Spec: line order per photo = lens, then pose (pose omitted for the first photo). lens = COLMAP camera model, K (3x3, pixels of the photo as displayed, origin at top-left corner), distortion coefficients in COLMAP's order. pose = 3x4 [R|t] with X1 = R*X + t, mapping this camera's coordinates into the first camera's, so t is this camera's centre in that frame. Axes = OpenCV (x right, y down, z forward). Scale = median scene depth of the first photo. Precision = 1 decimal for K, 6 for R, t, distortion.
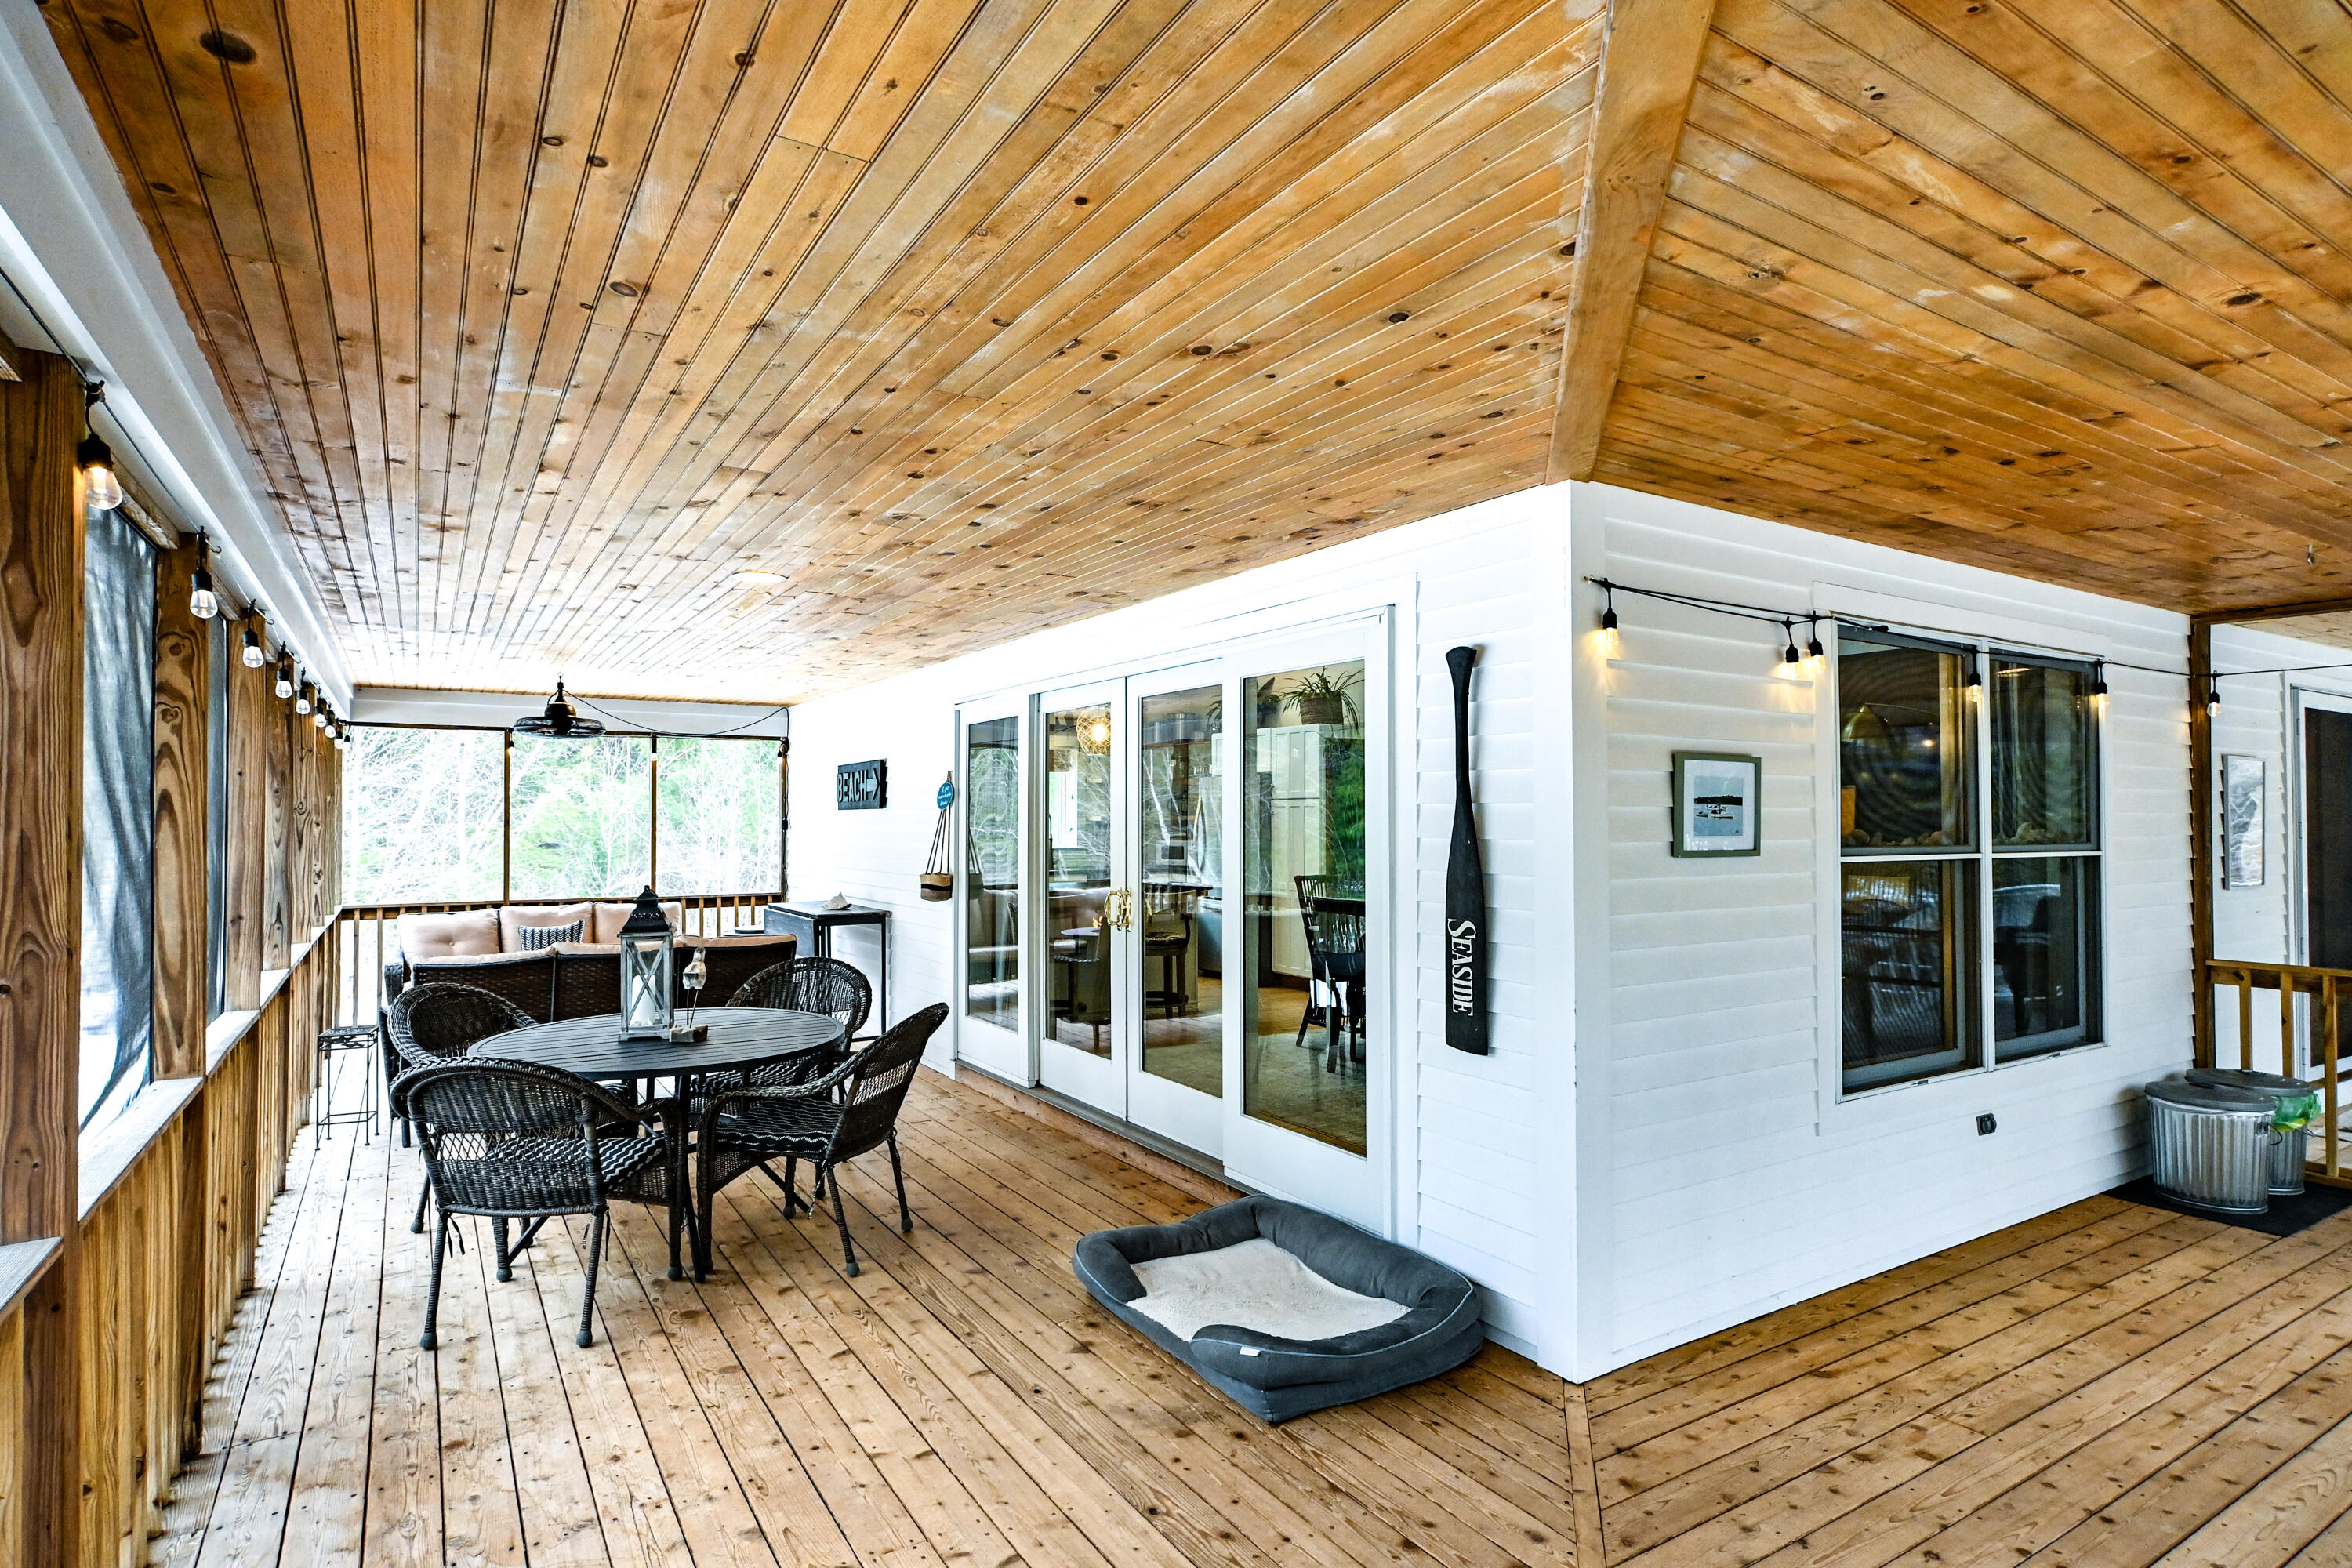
lens RADIAL K [[1144.2, 0, 1176.0], [0, 1144.2, 784.0], [0, 0, 1]] dist [0.000364, 0.000617]
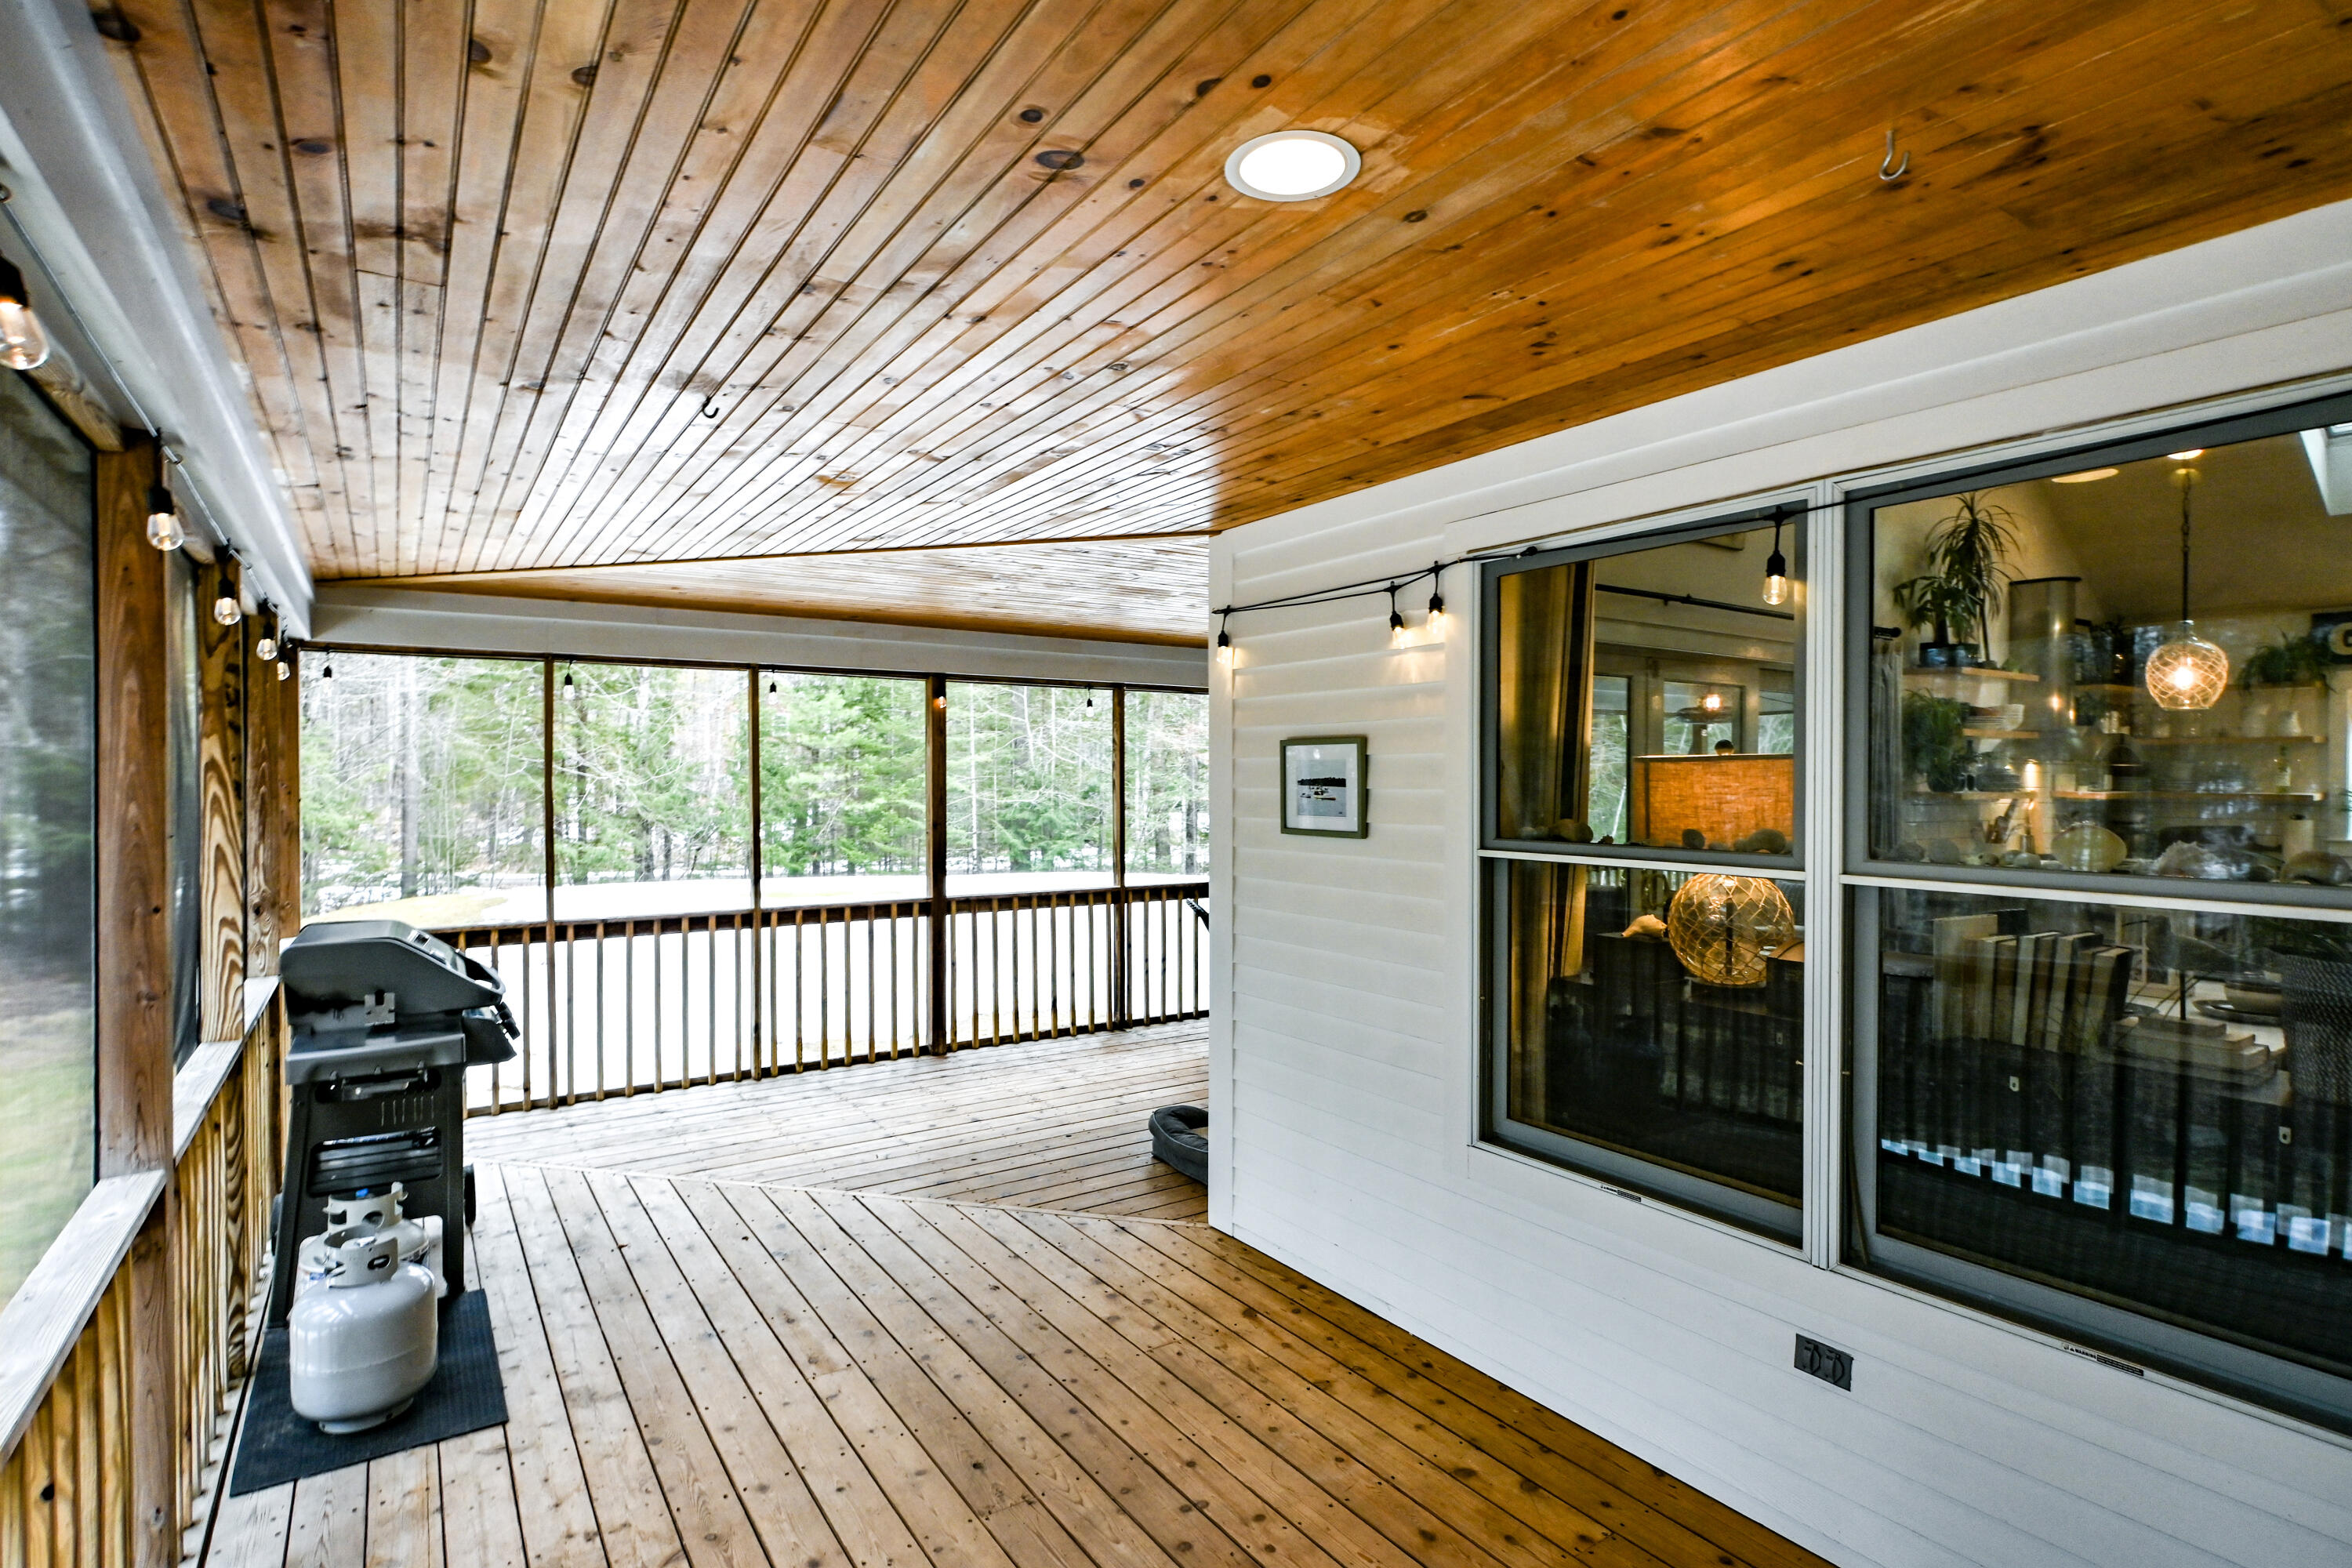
lens RADIAL K [[1144.2, 0, 1176.0], [0, 1144.2, 784.0], [0, 0, 1]] dist [0.000364, 0.000617]
pose [[0.066544, -0.004616, -0.997773, 1.515208], [0.018287, 0.999827, -0.003406, 0.017389], [0.997616, -0.018020, 0.066617, 0.801174]]
